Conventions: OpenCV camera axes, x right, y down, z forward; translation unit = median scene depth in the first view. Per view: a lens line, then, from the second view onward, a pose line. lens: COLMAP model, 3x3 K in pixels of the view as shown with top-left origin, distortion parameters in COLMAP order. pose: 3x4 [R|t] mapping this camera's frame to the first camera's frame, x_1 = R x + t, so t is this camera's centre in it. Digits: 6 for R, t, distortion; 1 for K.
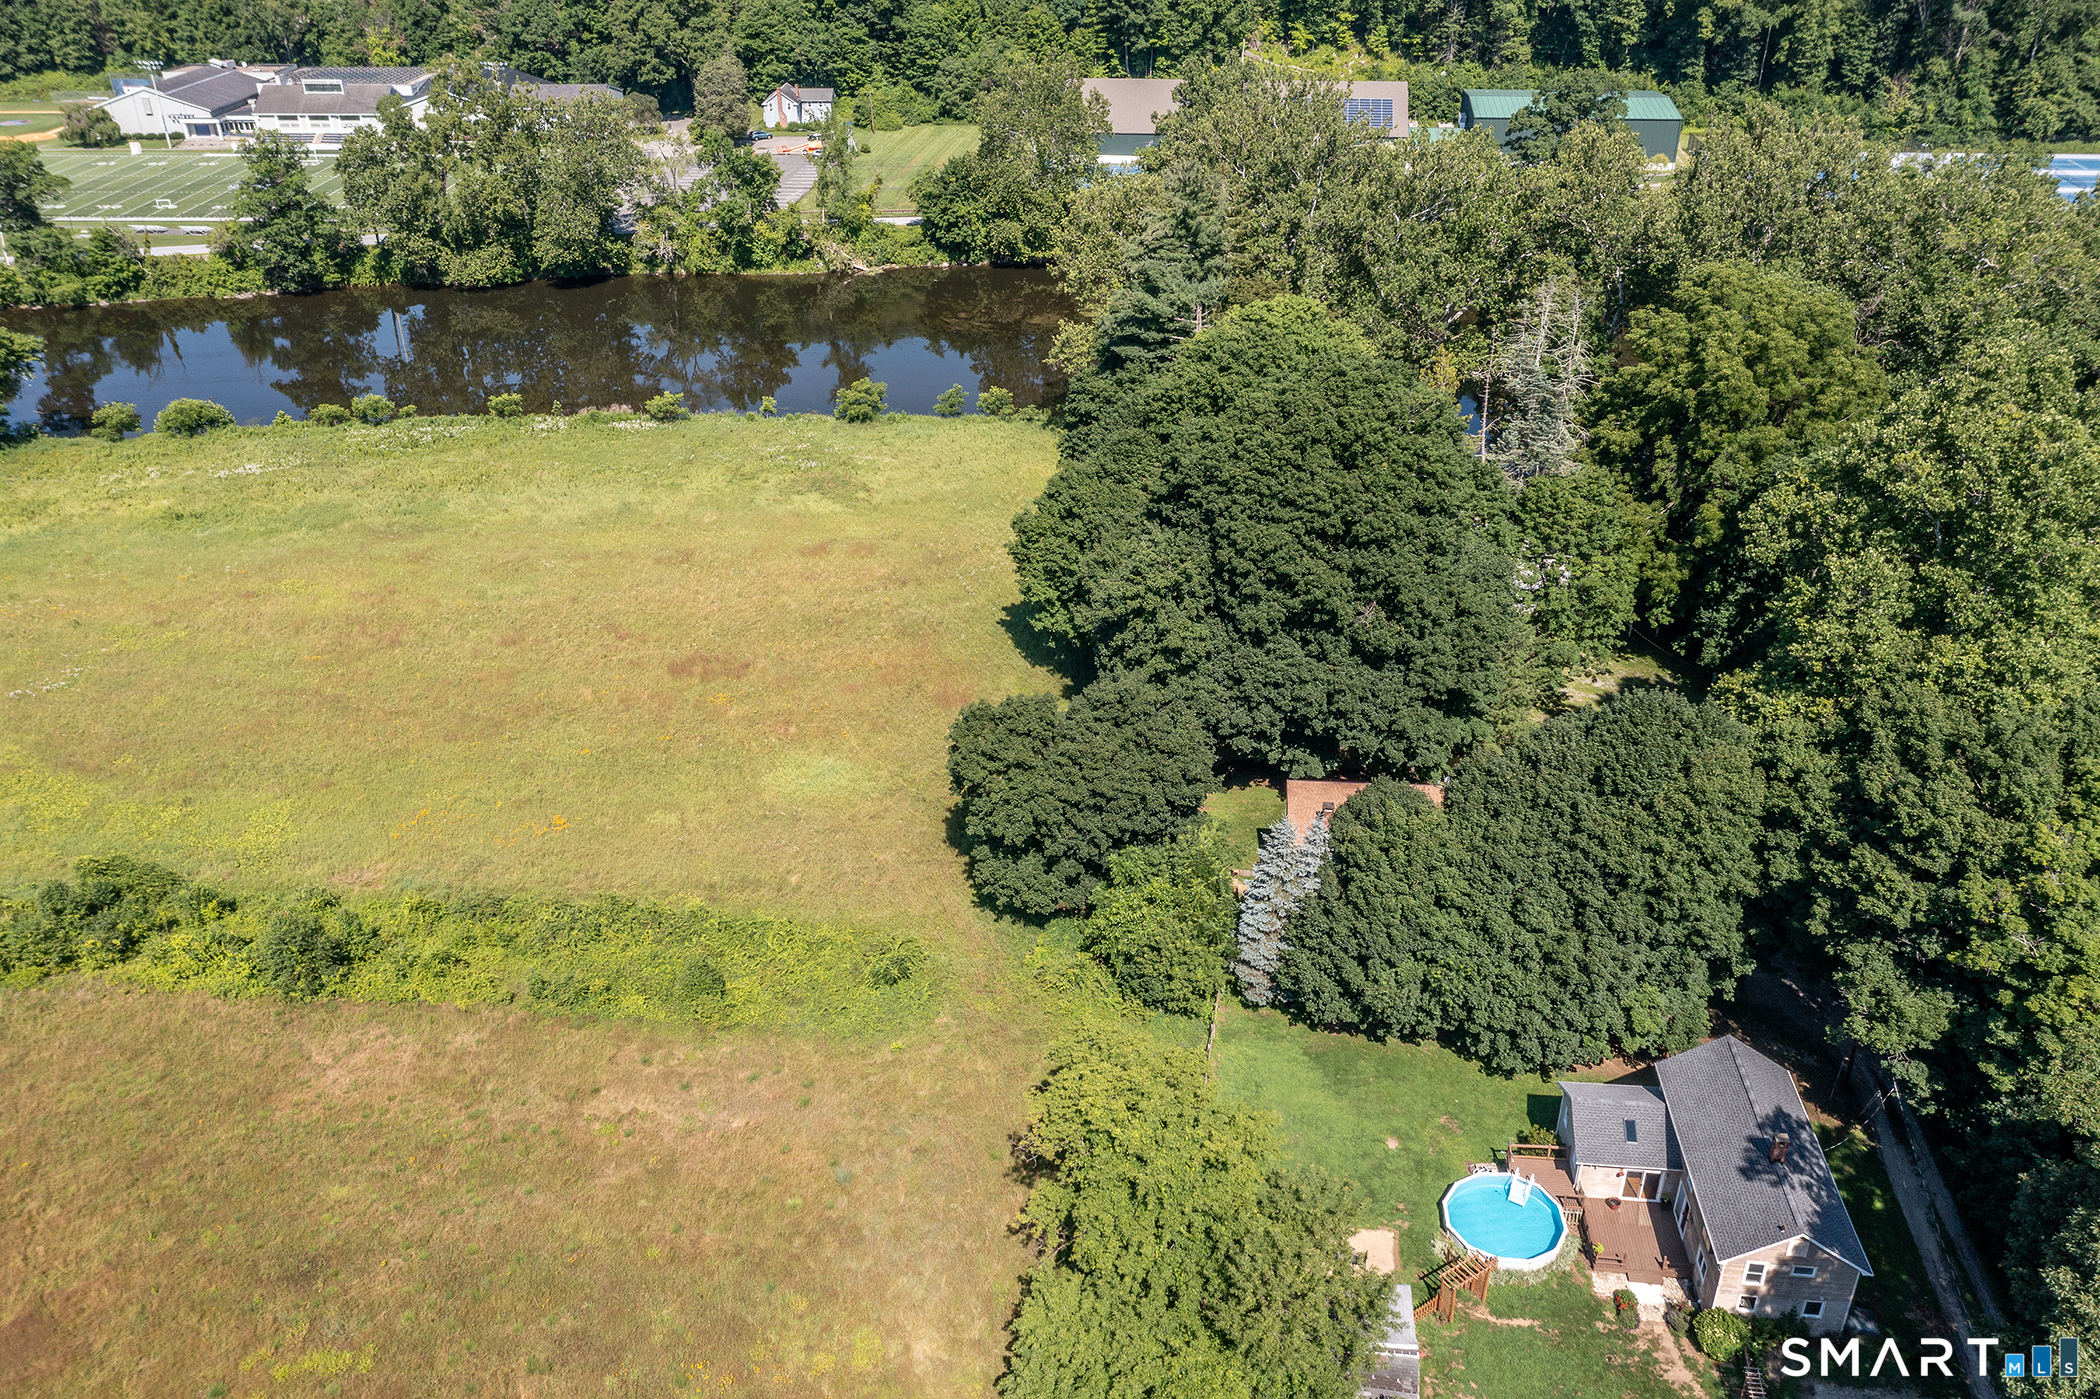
lens RADIAL K [[1656.7, 0, 1045.6], [0, 1656.7, 692.9], [0, 0, 1]] dist [0.022348, 0.001944]
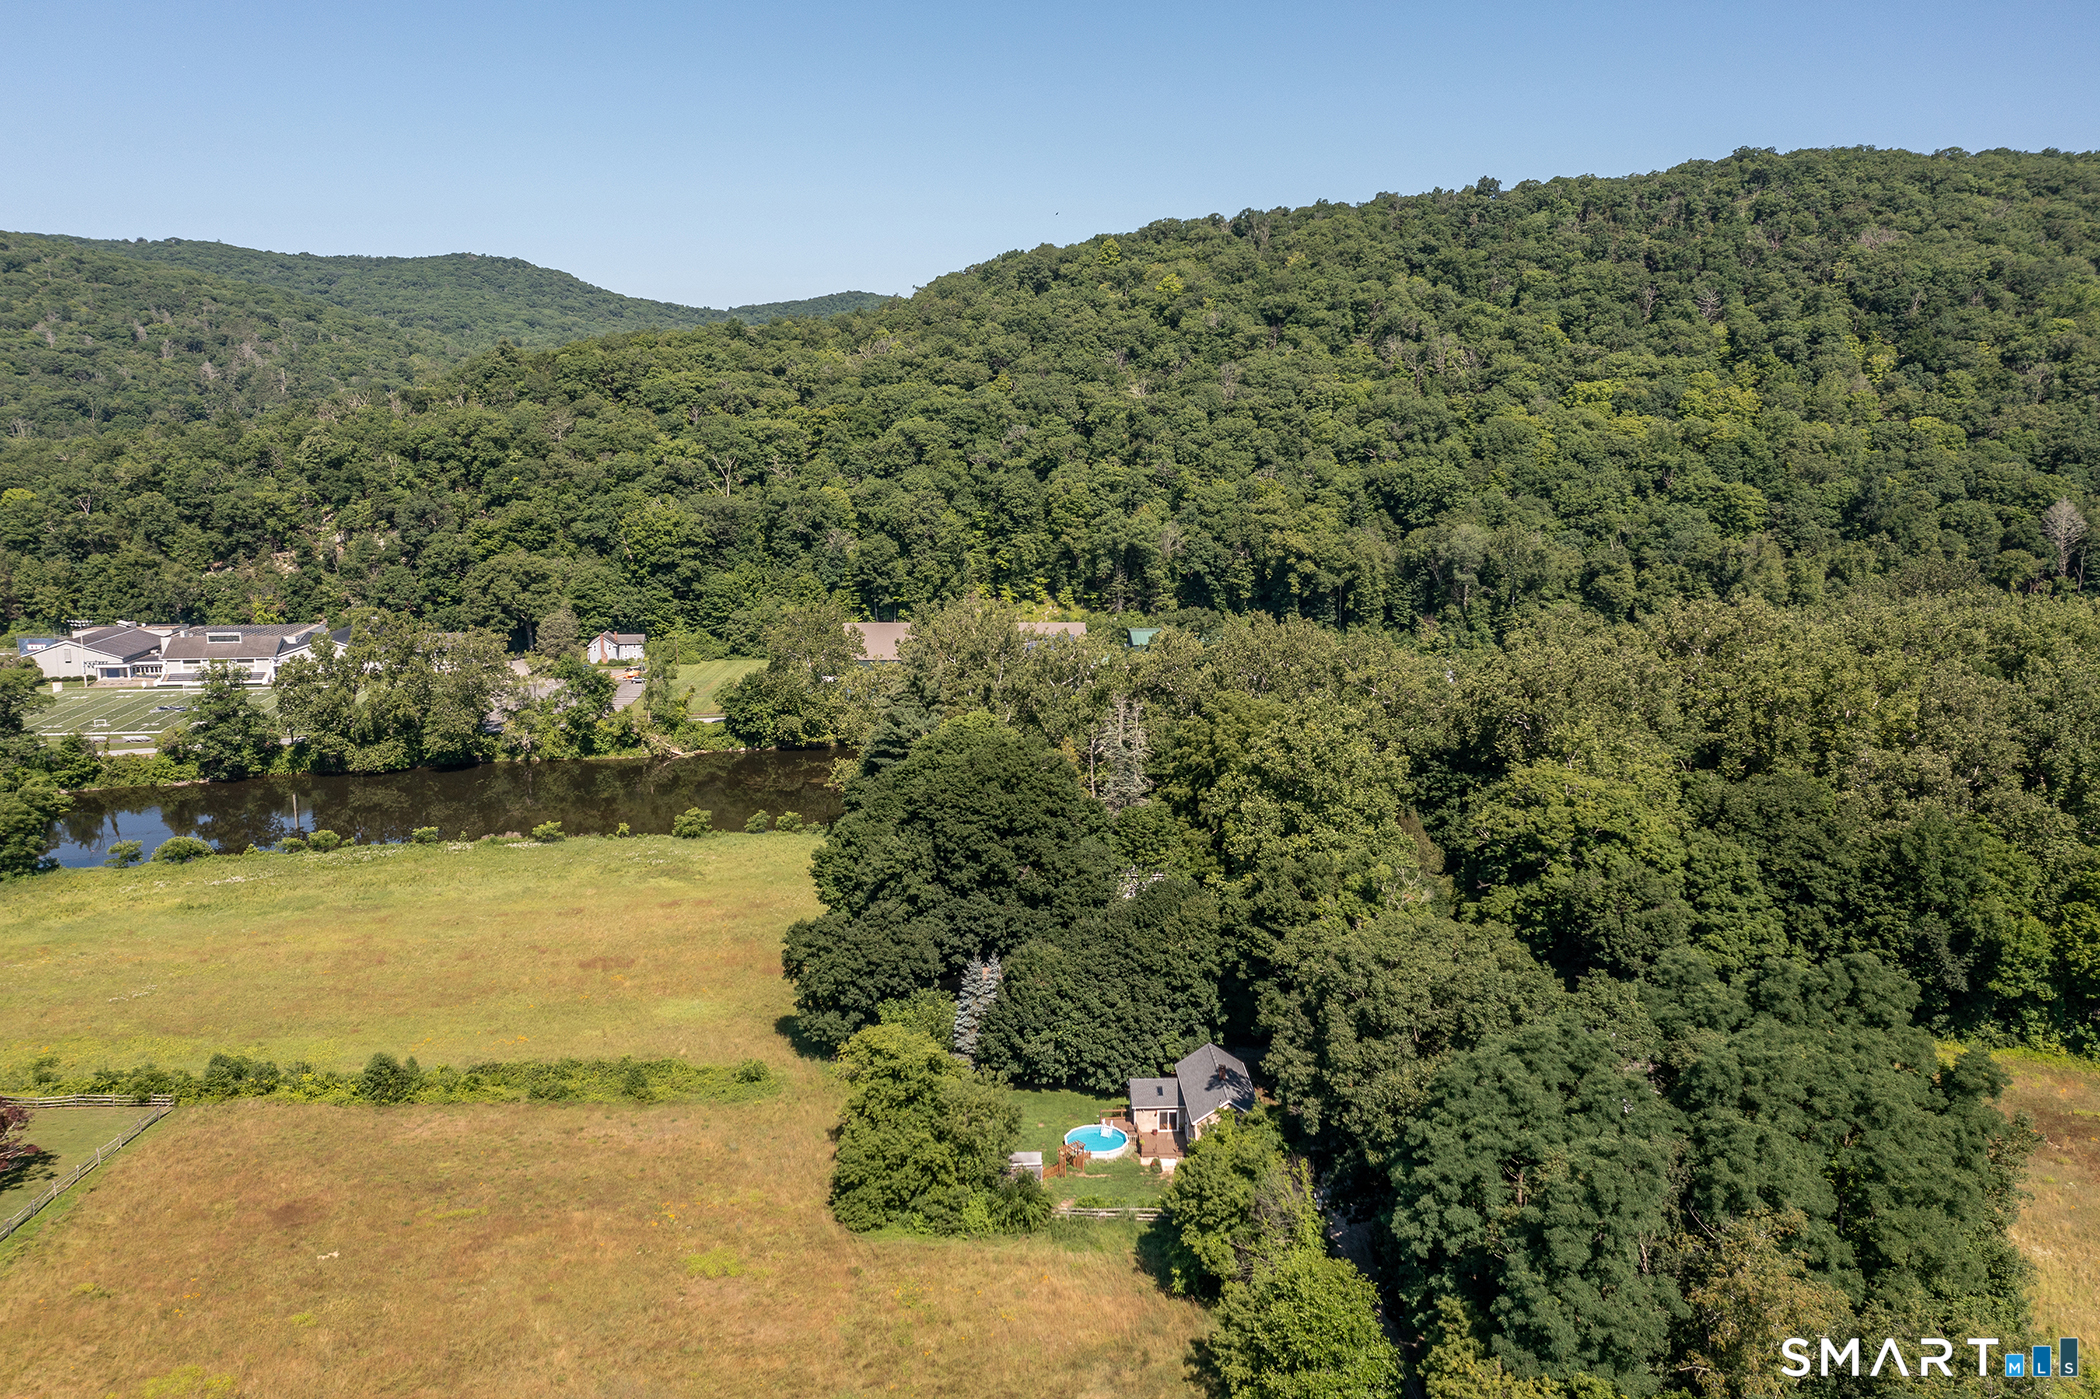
lens RADIAL K [[1656.7, 0, 1045.6], [0, 1656.7, 692.9], [0, 0, 1]] dist [0.022348, 0.001944]
pose [[0.989152, -0.016487, 0.145964, -0.014640], [0.062873, 0.945578, -0.319265, 0.143689], [-0.132757, 0.324979, 0.936357, -0.298615]]
